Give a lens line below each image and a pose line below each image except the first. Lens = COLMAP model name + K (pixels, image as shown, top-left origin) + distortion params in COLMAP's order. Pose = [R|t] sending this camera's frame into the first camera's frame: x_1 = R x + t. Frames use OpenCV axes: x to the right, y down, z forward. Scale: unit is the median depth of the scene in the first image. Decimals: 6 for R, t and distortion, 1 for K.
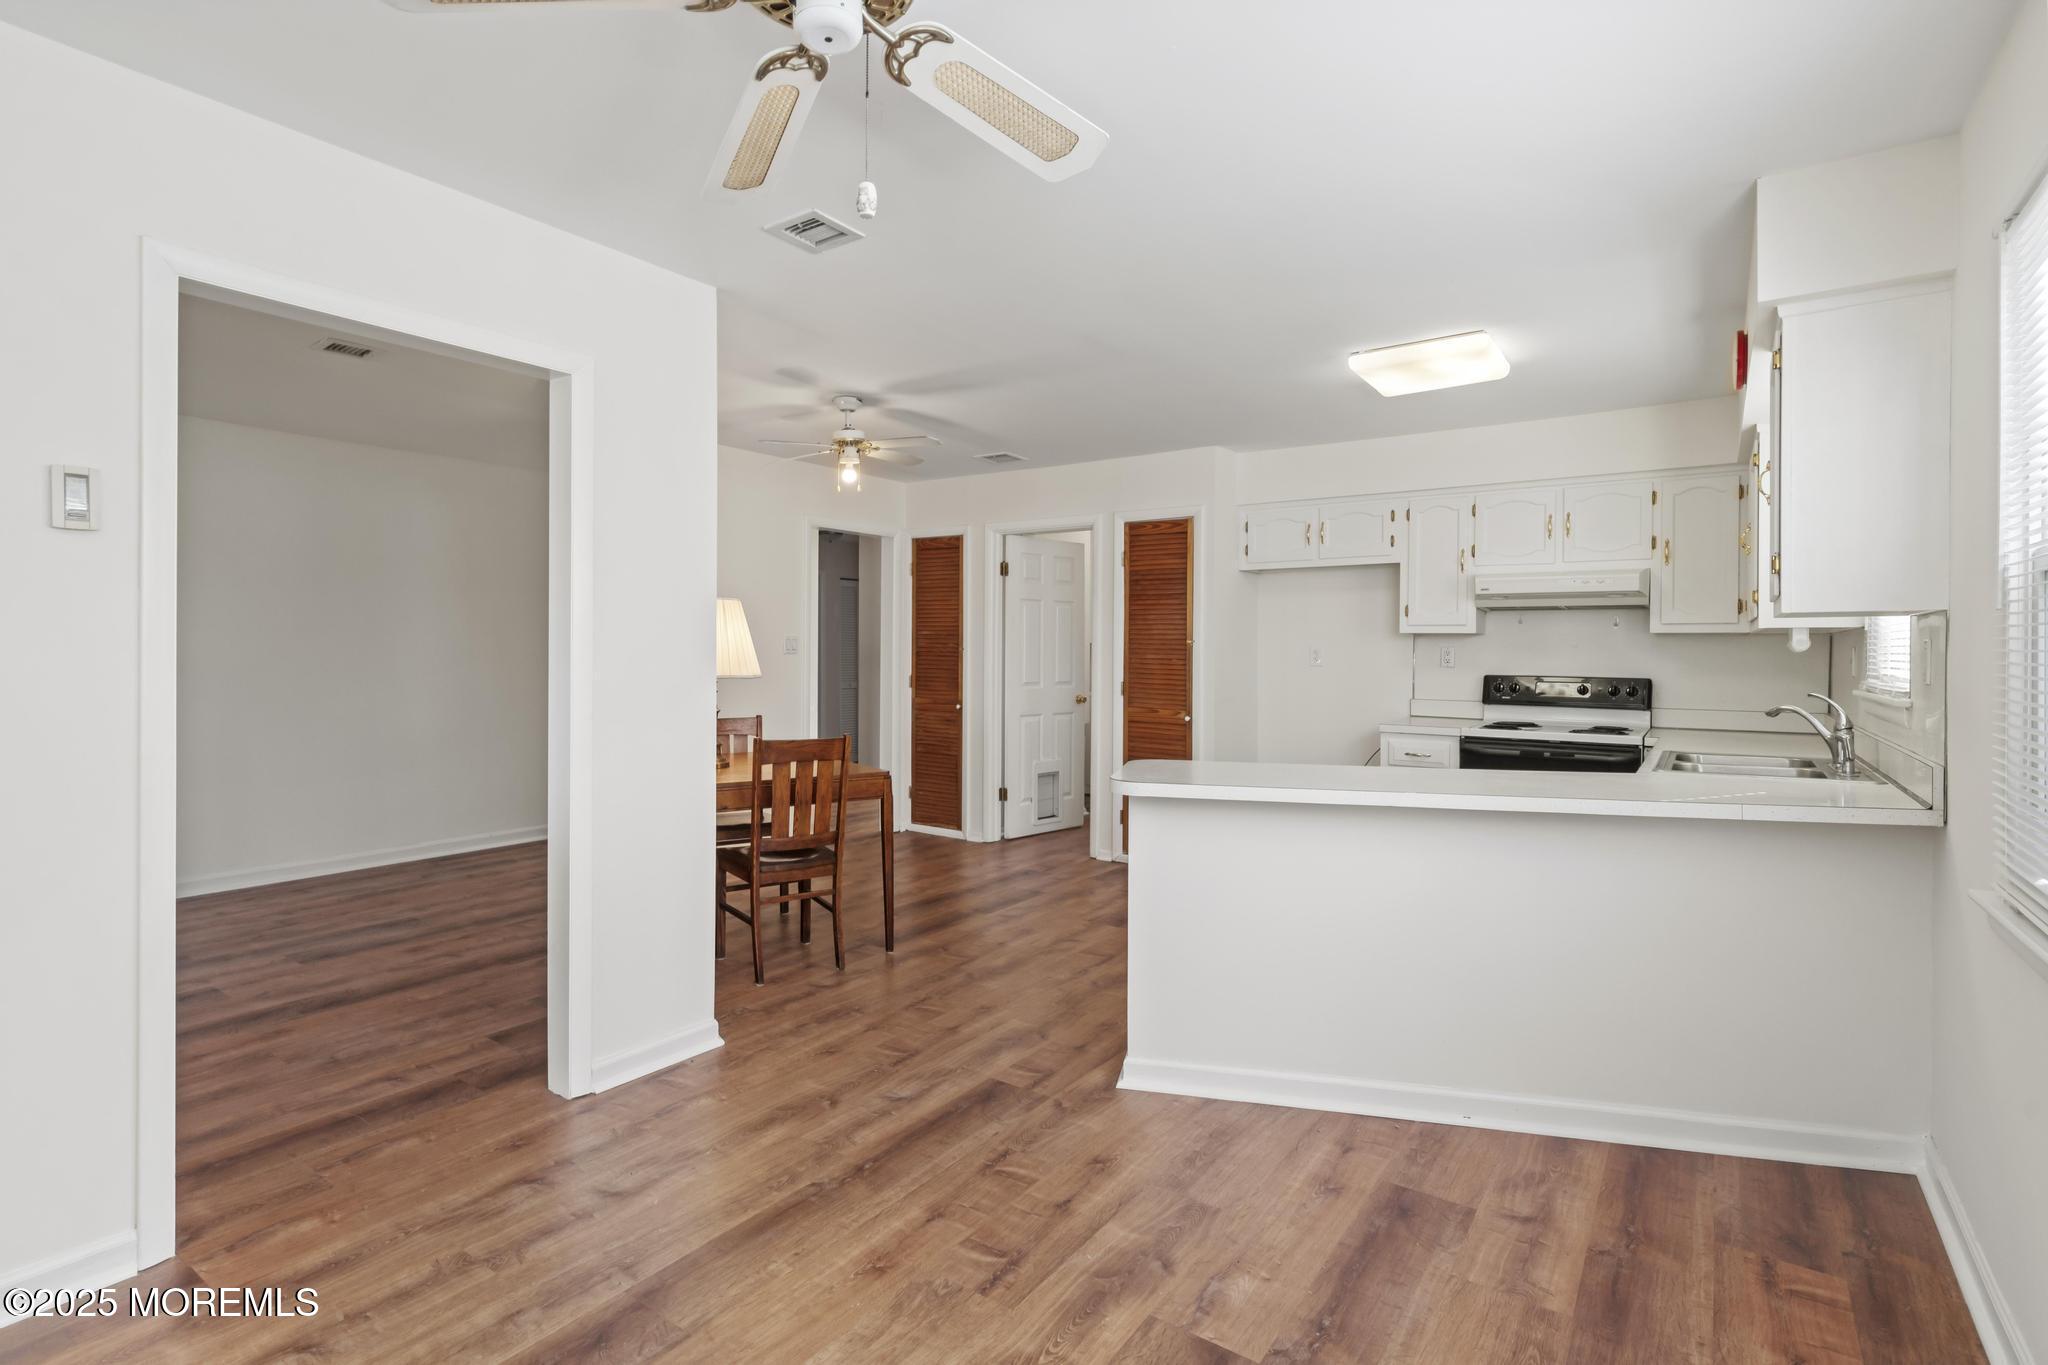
lens RADIAL K [[990.0, 0, 1007.4], [0, 990.0, 653.5], [0, 0, 1]] dist [0.002708, 0.000882]
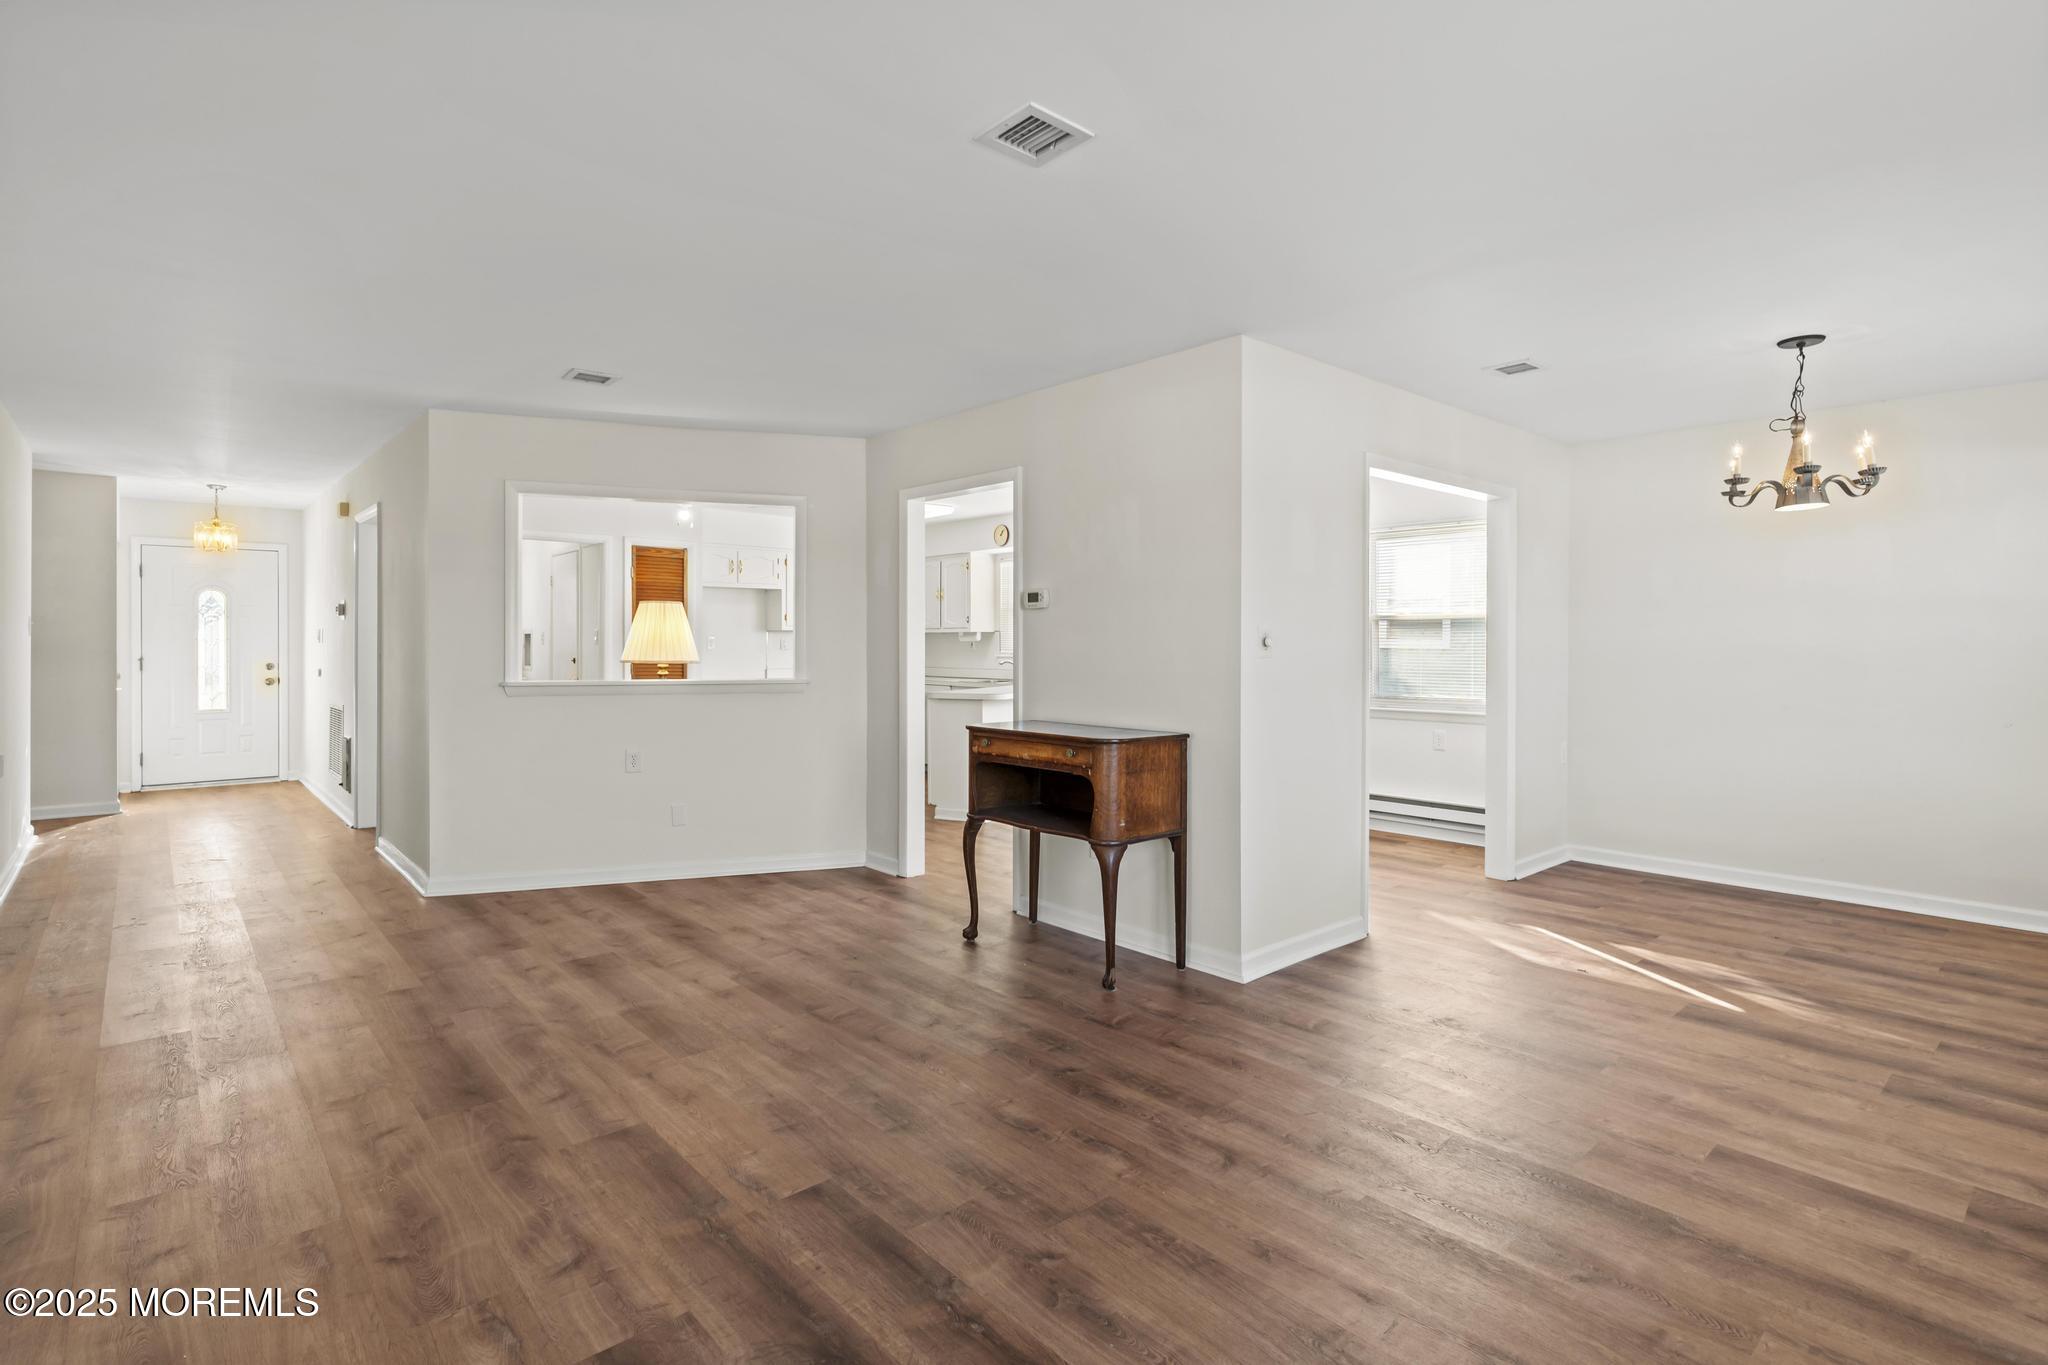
lens RADIAL K [[990.0, 0, 1037.2], [0, 990.0, 649.1], [0, 0, 1]] dist [0.002708, 0.000882]
pose [[0.215467, -0.013139, 0.976423, -1.960349], [-0.000872, 0.999906, 0.013647, -0.017952], [-0.976511, -0.003792, 0.215436, 0.314335]]
